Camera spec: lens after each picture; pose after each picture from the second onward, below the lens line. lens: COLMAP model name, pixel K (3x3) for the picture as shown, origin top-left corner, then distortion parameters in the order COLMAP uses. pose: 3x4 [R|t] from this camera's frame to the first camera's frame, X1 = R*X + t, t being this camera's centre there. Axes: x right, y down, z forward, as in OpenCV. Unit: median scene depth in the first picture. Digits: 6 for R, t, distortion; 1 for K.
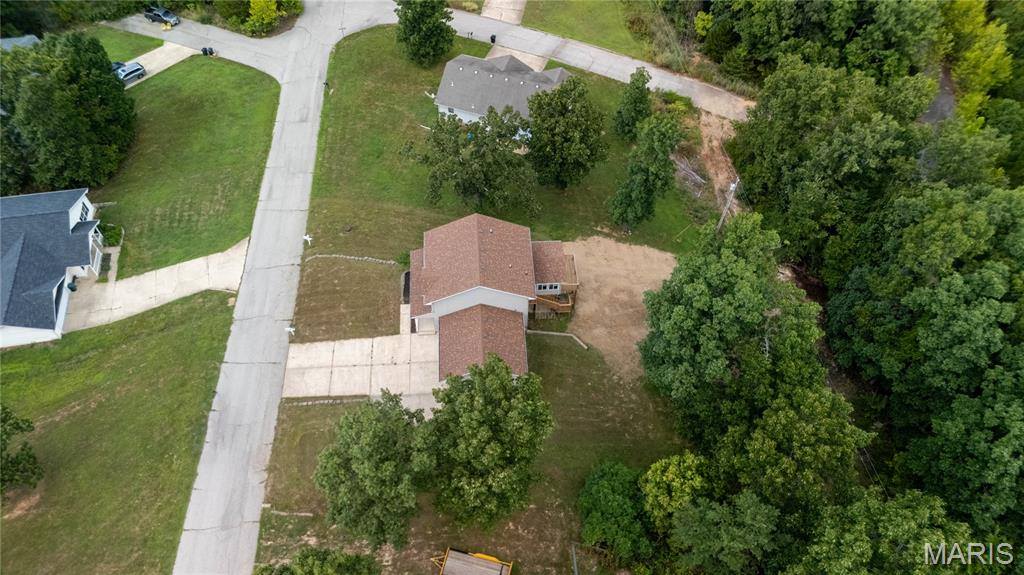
lens RADIAL K [[759.5, 0, 509.6], [0, 759.5, 285.7], [0, 0, 1]] dist [0.077461, -0.068652]
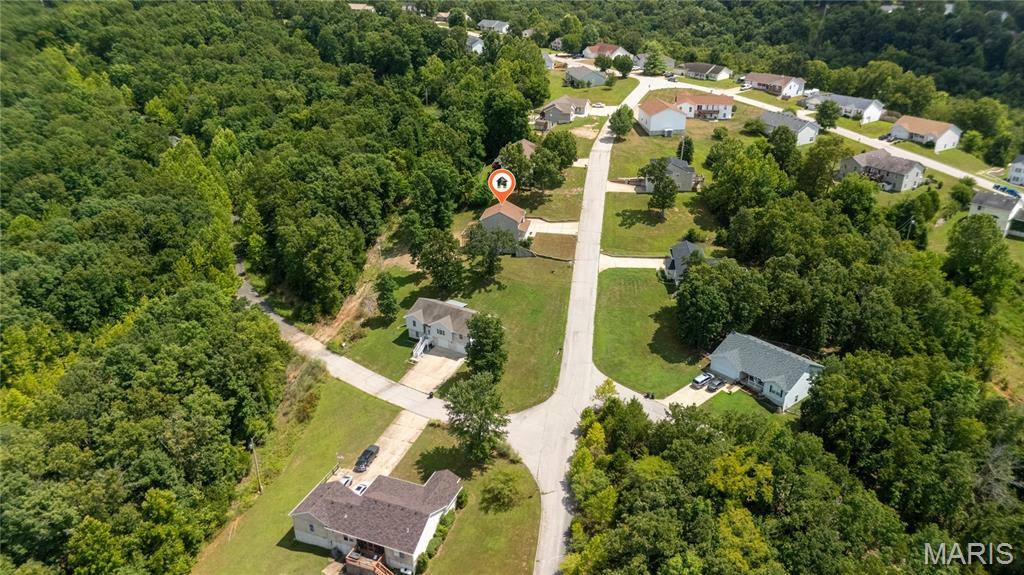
lens RADIAL K [[759.5, 0, 509.6], [0, 759.5, 285.7], [0, 0, 1]] dist [0.077461, -0.068652]
pose [[-0.971622, -0.092470, 0.217716, -0.622670], [0.199107, 0.177178, 0.963828, -2.376405], [-0.127699, 0.979825, -0.153738, 1.538785]]
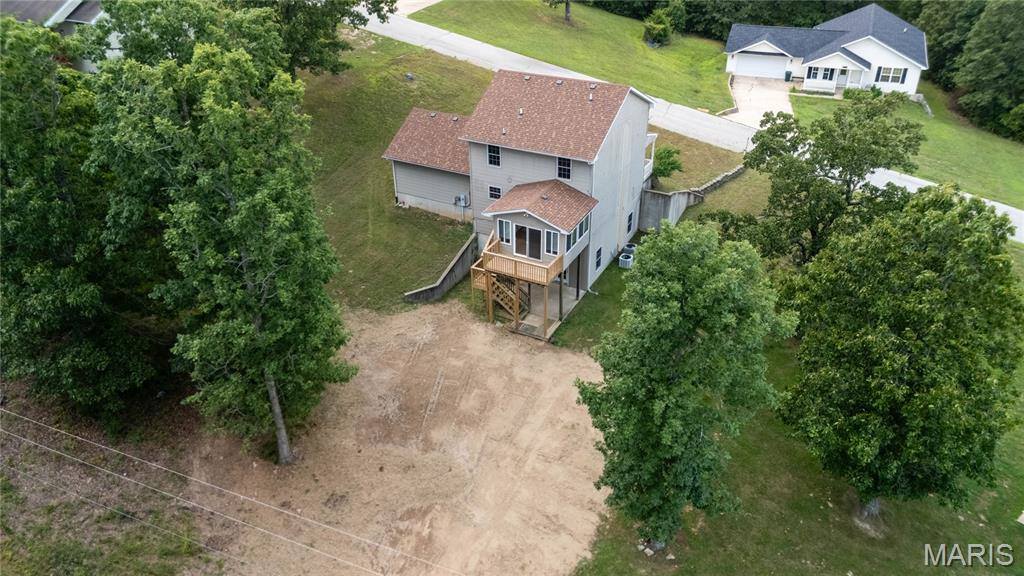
lens RADIAL K [[776.5, 0, 498.0], [0, 776.5, 300.8], [0, 0, 1]] dist [0.081090, -0.077598]
pose [[-0.532420, 0.465017, -0.707311, 0.481900], [-0.681360, 0.260379, 0.684070, -0.370304], [0.502273, 0.846146, 0.178212, 0.919560]]
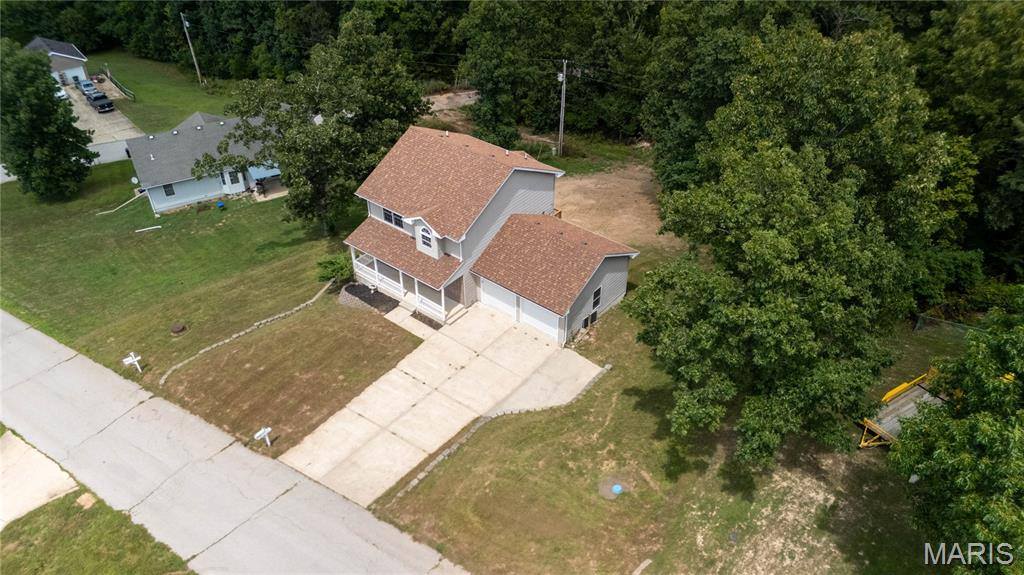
lens RADIAL K [[759.5, 0, 509.6], [0, 759.5, 285.7], [0, 0, 1]] dist [0.077461, -0.068652]
pose [[0.677453, -0.449497, 0.582246, -0.409087], [0.609698, 0.785961, -0.102627, 0.126355], [-0.411492, 0.424520, 0.806509, 0.455378]]
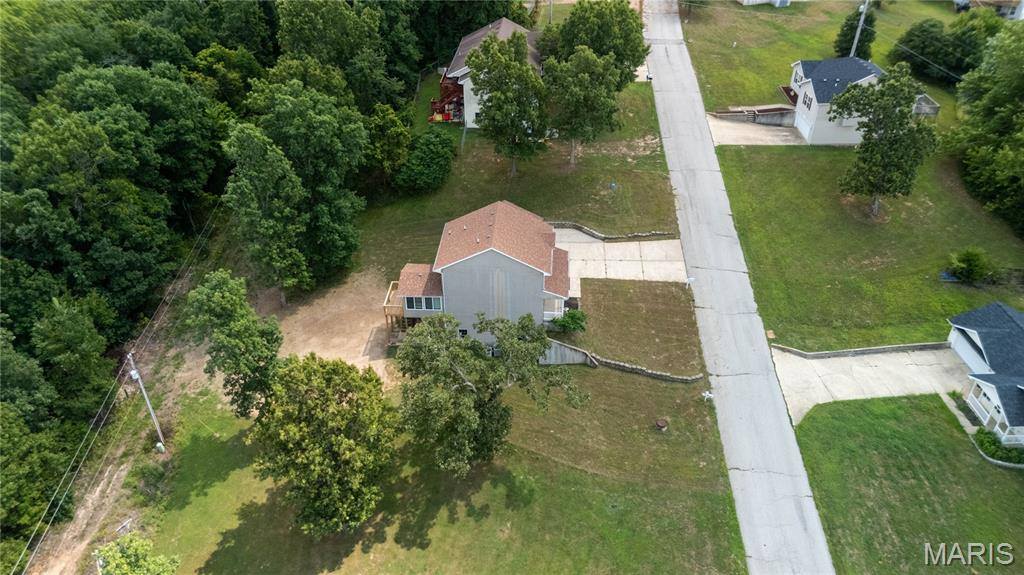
lens RADIAL K [[759.5, 0, 509.6], [0, 759.5, 285.7], [0, 0, 1]] dist [0.077461, -0.068652]
pose [[-0.992246, -0.072432, 0.101006, -0.147570], [0.100160, 0.015233, 0.994855, -0.912577], [-0.073598, 0.997257, -0.007860, 0.983588]]
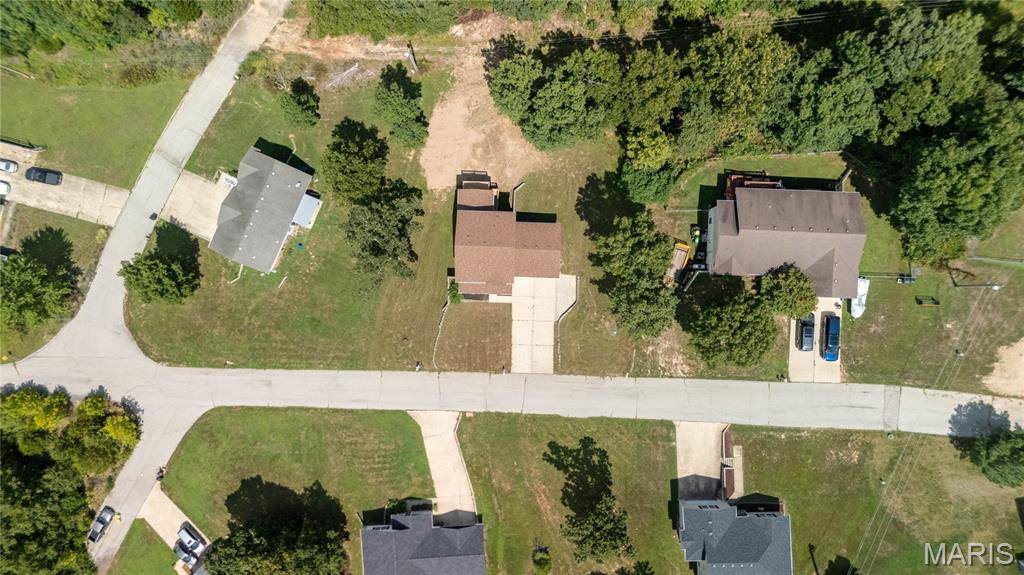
lens RADIAL K [[759.5, 0, 509.6], [0, 759.5, 285.7], [0, 0, 1]] dist [0.077461, -0.068652]
pose [[0.093602, -0.995574, -0.008432, -0.092987], [0.831119, 0.073472, 0.551220, -0.760608], [-0.548161, -0.058603, 0.834317, -0.271681]]
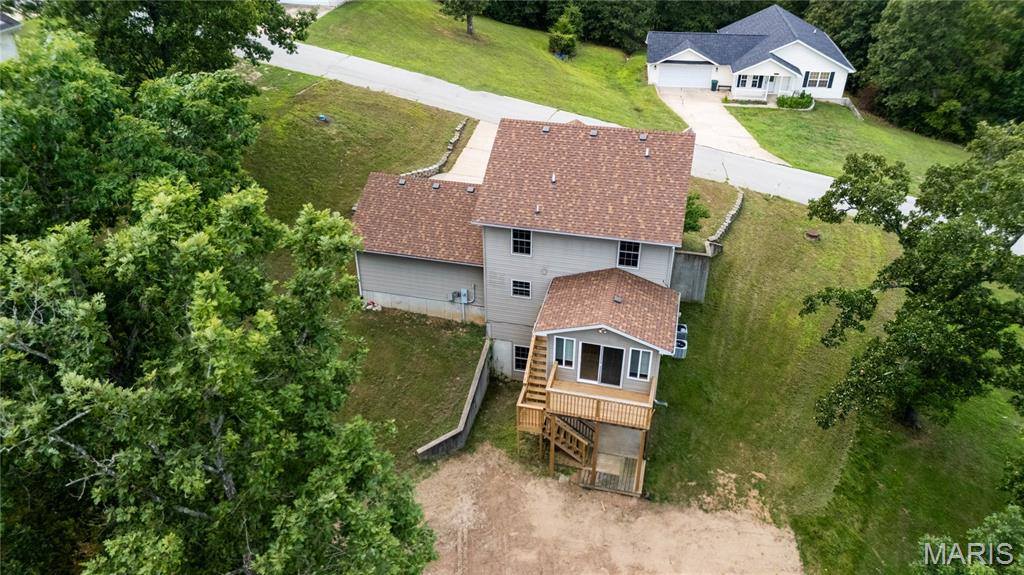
lens RADIAL K [[744.2, 0, 512.0], [0, 744.2, 287.5], [0, 0, 1]] dist [0.066002, -0.057078]
pose [[-0.296128, 0.515014, -0.804406, 0.357153], [-0.784808, 0.348827, 0.512247, -0.190187], [0.544413, 0.782995, 0.300889, 0.826060]]
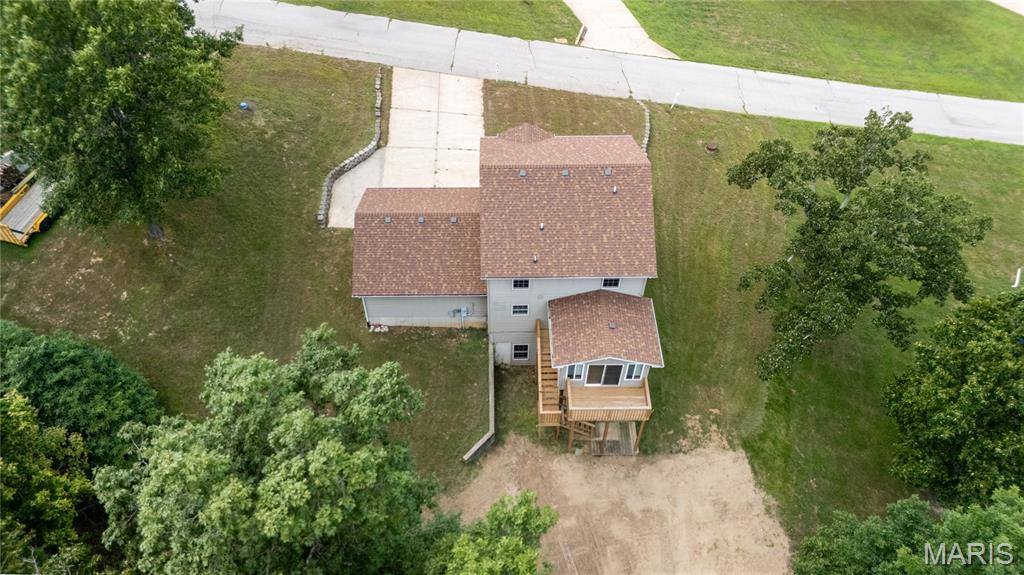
lens RADIAL K [[759.5, 0, 509.6], [0, 759.5, 285.7], [0, 0, 1]] dist [0.077461, -0.068652]
pose [[-0.039503, 0.771604, -0.634875, 0.329076], [-0.827165, 0.331196, 0.453991, -0.209217], [0.560569, 0.543081, 0.625160, 0.626580]]
